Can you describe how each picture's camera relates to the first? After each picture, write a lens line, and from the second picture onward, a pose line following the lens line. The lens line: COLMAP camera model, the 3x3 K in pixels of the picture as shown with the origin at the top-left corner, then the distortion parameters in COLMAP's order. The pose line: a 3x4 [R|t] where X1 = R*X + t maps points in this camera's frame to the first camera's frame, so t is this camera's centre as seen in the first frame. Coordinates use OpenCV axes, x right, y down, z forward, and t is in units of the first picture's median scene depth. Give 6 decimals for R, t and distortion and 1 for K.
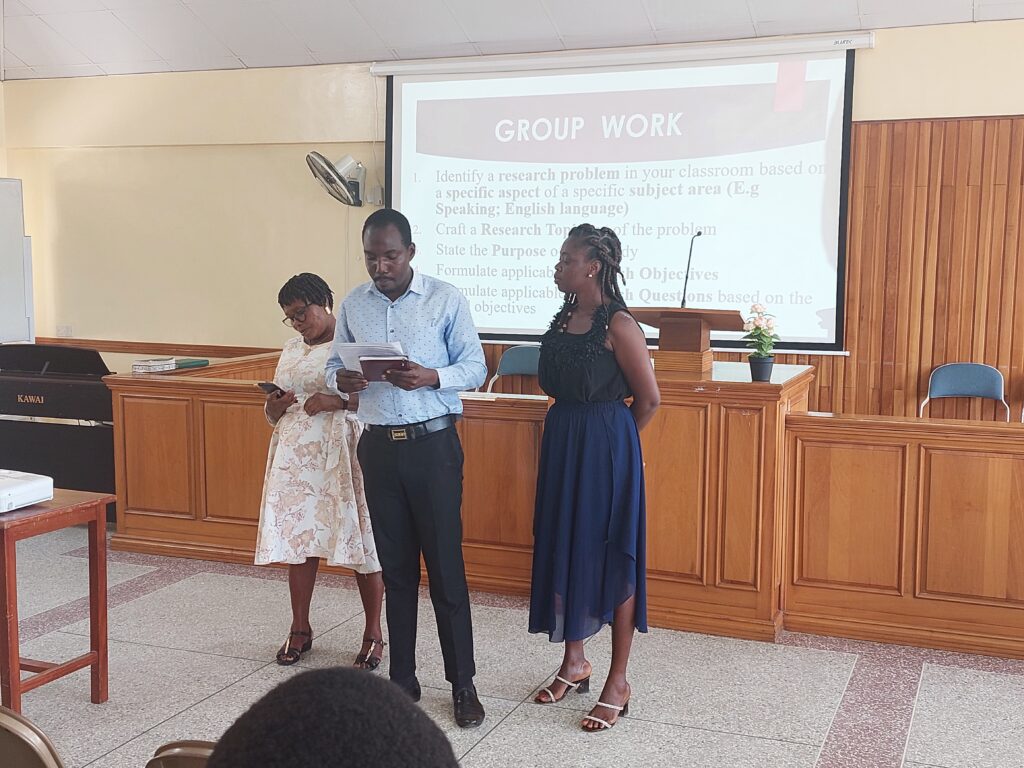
lens RADIAL K [[1184.7, 0, 526.8], [0, 1184.7, 384.6], [0, 0, 1]] dist [0.233479, -0.649399]
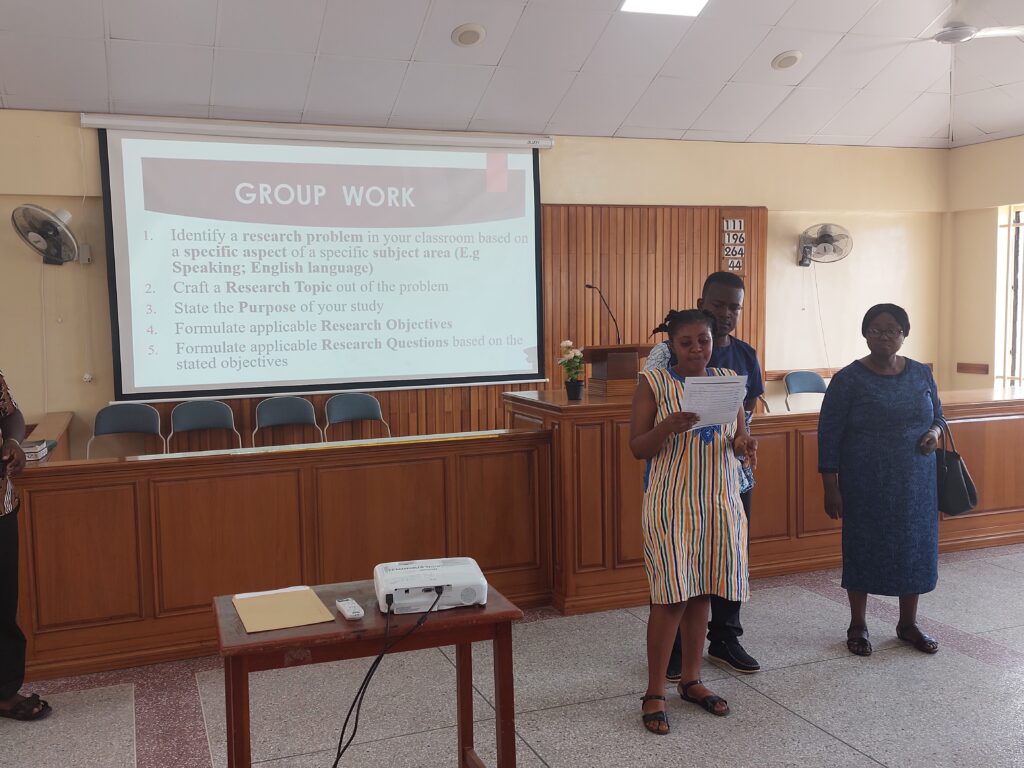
lens RADIAL K [[979.8, 0, 512.0], [0, 979.8, 384.0], [0, 0, 1]] dist [0.136355, -0.199587]
pose [[0.736788, -0.076739, 0.671755, -0.459476], [0.100815, 0.994900, 0.003079, -0.027870], [-0.668566, 0.065454, 0.740767, 0.227472]]
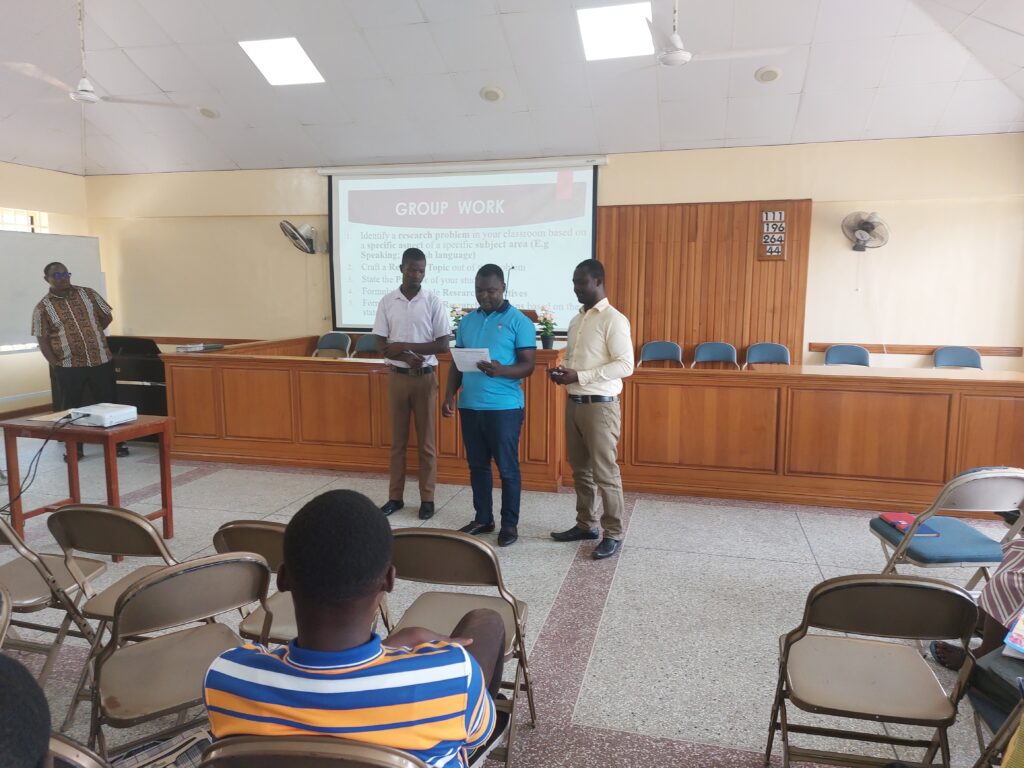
lens RADIAL K [[731.9, 0, 512.9], [0, 731.9, 381.6], [0, 0, 1]] dist [0.118320, -0.138942]
pose [[0.991888, -0.021314, 0.125315, 0.002325], [0.019274, 0.999662, 0.017465, 0.018266], [-0.125645, -0.014908, 0.991963, -0.065452]]
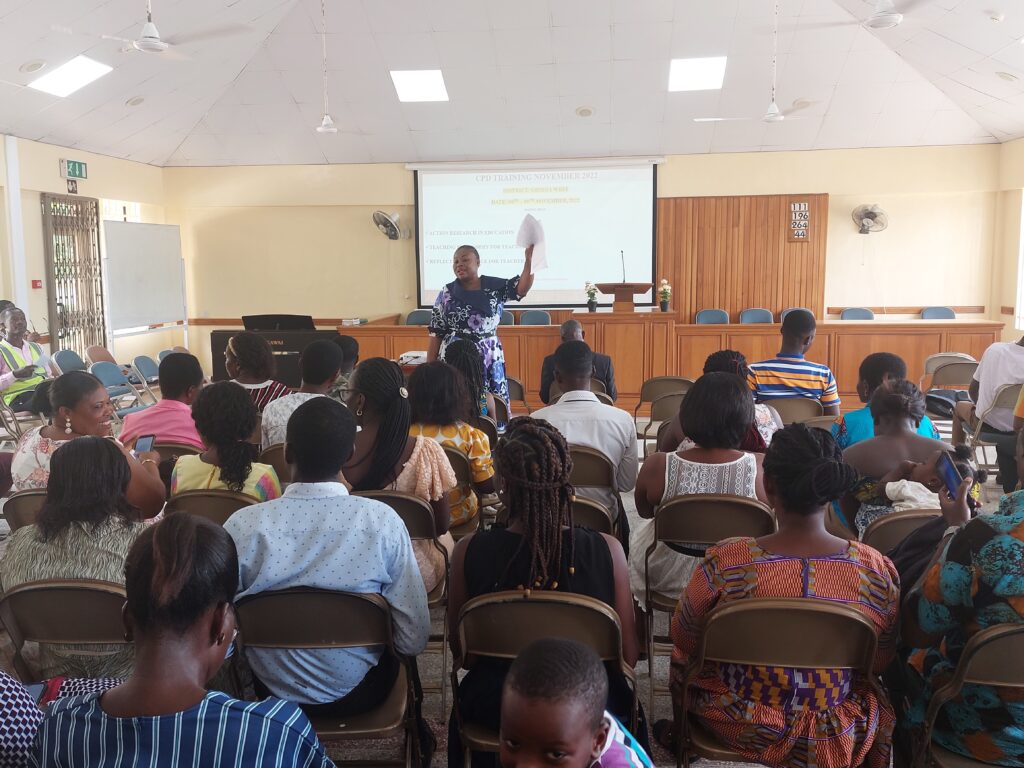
lens RADIAL K [[979.8, 0, 512.0], [0, 979.8, 384.0], [0, 0, 1]] dist [0.136355, -0.199587]
pose [[0.959941, -0.053281, 0.275088, -0.448904], [0.050568, 0.998577, 0.016953, 0.064322], [-0.275600, -0.002363, 0.961270, -0.575411]]
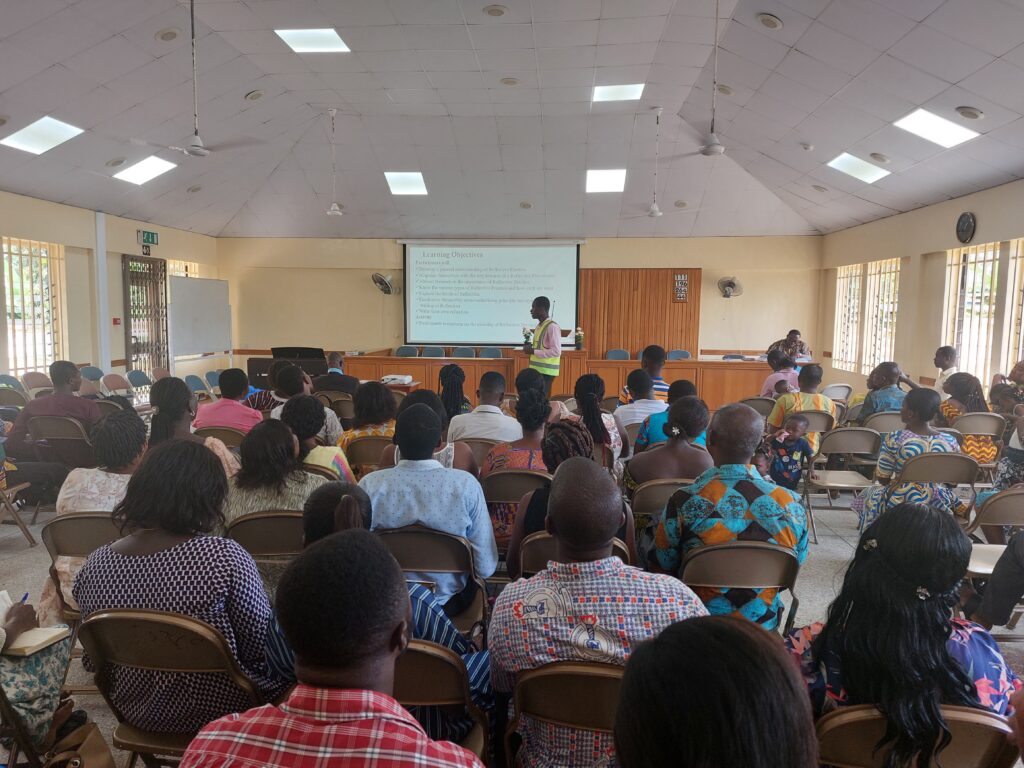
lens RADIAL K [[731.9, 0, 512.9], [0, 731.9, 381.6], [0, 0, 1]] dist [0.118320, -0.138942]
pose [[0.951618, -0.028452, 0.305965, -0.418557], [0.033598, 0.999369, -0.011563, 0.069904], [-0.305442, 0.021283, 0.951973, -0.618732]]
